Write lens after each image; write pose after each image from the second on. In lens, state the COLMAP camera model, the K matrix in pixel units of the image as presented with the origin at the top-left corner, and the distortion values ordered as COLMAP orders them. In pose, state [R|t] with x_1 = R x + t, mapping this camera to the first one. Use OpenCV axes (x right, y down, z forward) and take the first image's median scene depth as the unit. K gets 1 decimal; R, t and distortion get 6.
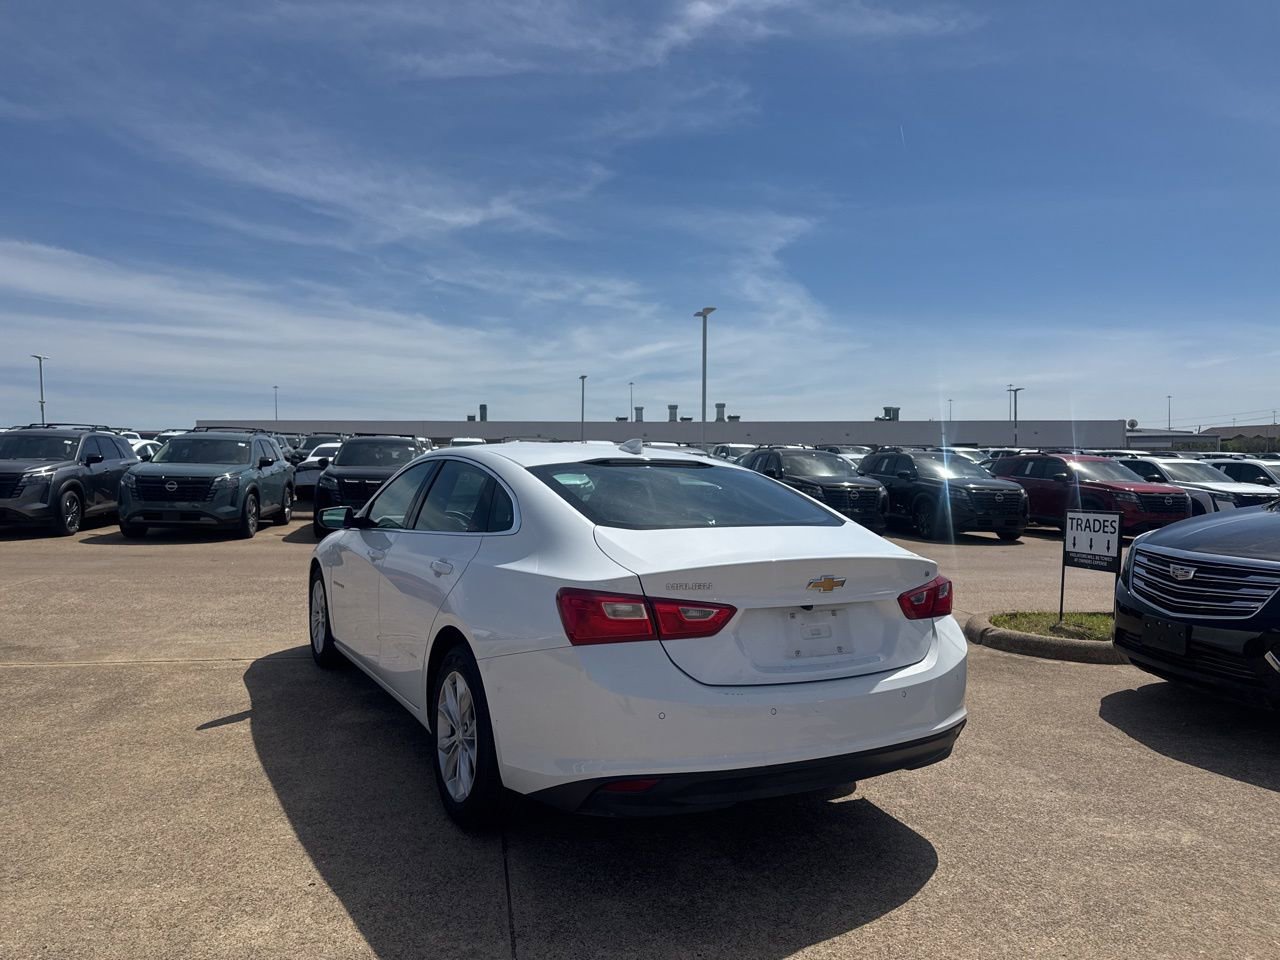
lens RADIAL K [[888.6, 0, 647.0], [0, 888.6, 506.4], [0, 0, 1]] dist [0.059080, -0.082560]
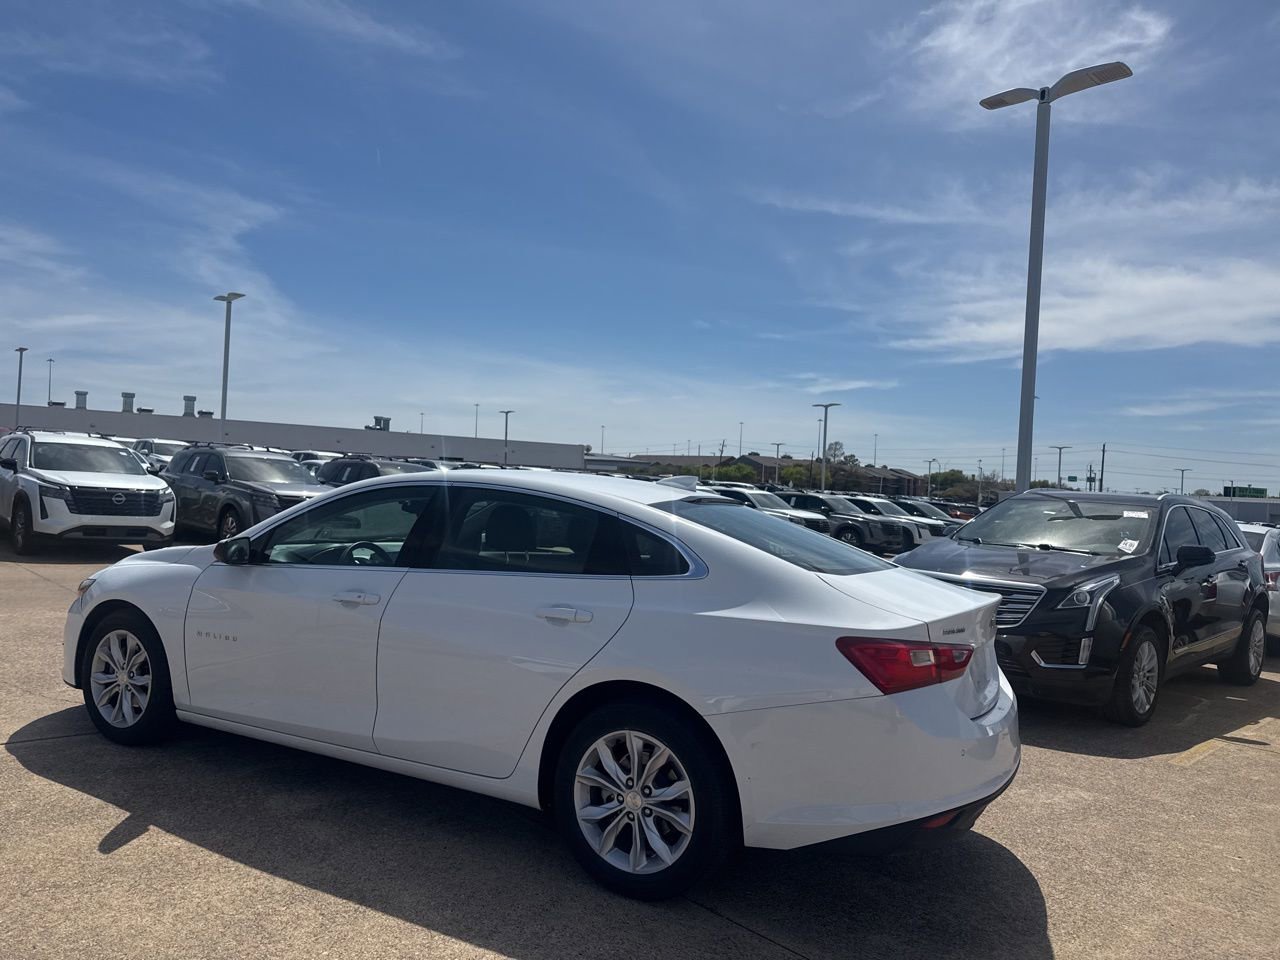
lens RADIAL K [[884.5, 0, 643.0], [0, 884.5, 506.6], [0, 0, 1]] dist [0.074173, -0.100621]
pose [[0.841906, 0.024847, 0.539052, -0.157971], [-0.019477, 0.999688, -0.015661, -0.006868], [-0.539273, 0.002686, 0.842127, 0.050926]]
